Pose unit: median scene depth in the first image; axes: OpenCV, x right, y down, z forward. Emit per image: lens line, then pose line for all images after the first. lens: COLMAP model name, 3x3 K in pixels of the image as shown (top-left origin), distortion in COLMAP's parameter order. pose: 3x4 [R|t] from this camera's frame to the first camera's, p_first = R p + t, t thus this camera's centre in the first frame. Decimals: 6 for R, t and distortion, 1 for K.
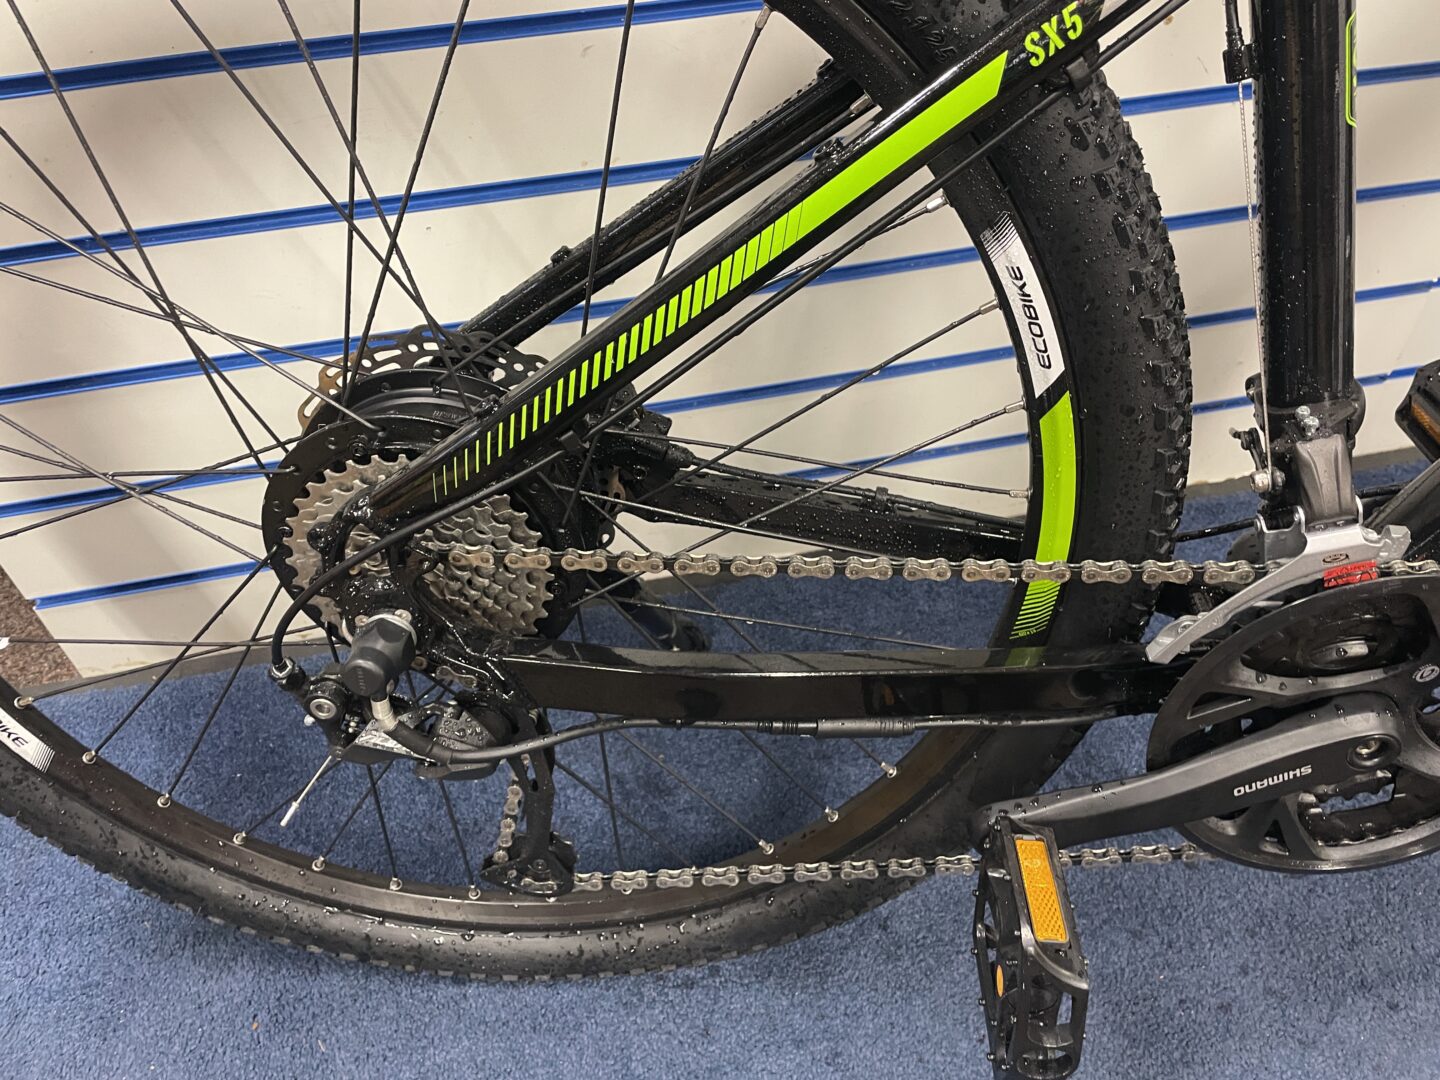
lens RADIAL K [[1097.8, 0, 717.0], [0, 1097.8, 553.8], [0, 0, 1]] dist [0.057615, -0.086333]
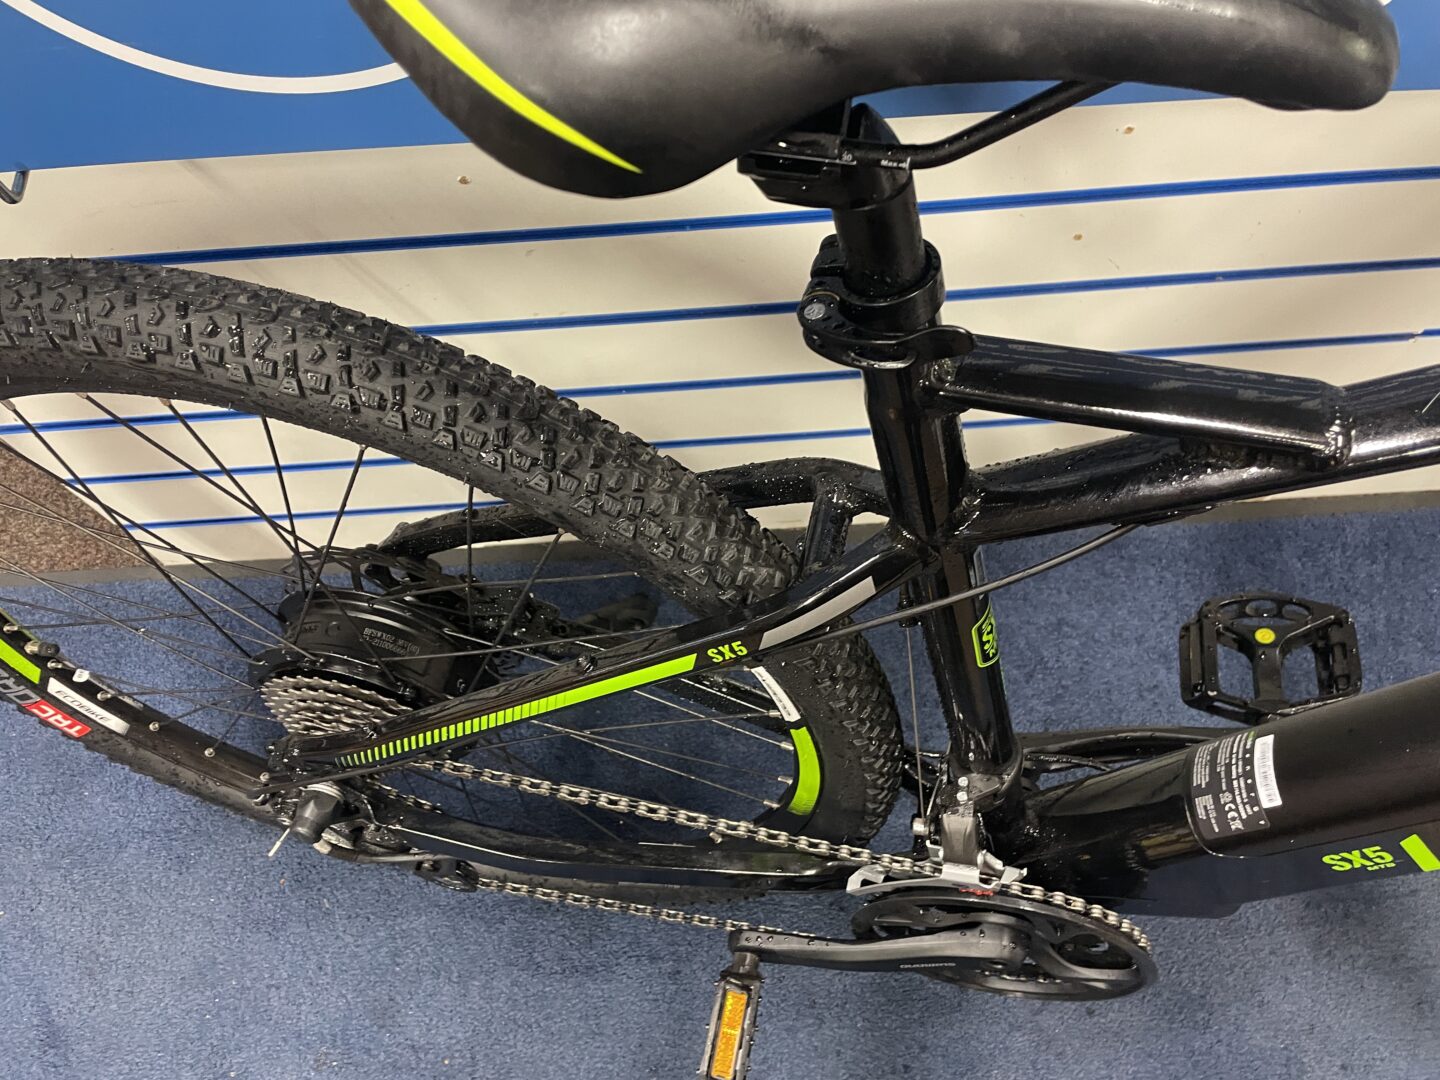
lens RADIAL K [[1097.8, 0, 726.9], [0, 1097.8, 541.9], [0, 0, 1]] dist [0.057615, -0.086333]
pose [[0.988124, 0.138558, -0.066427, 0.186122], [-0.109164, 0.937251, 0.331125, -0.527213], [0.108138, -0.319941, 0.941246, -0.141970]]
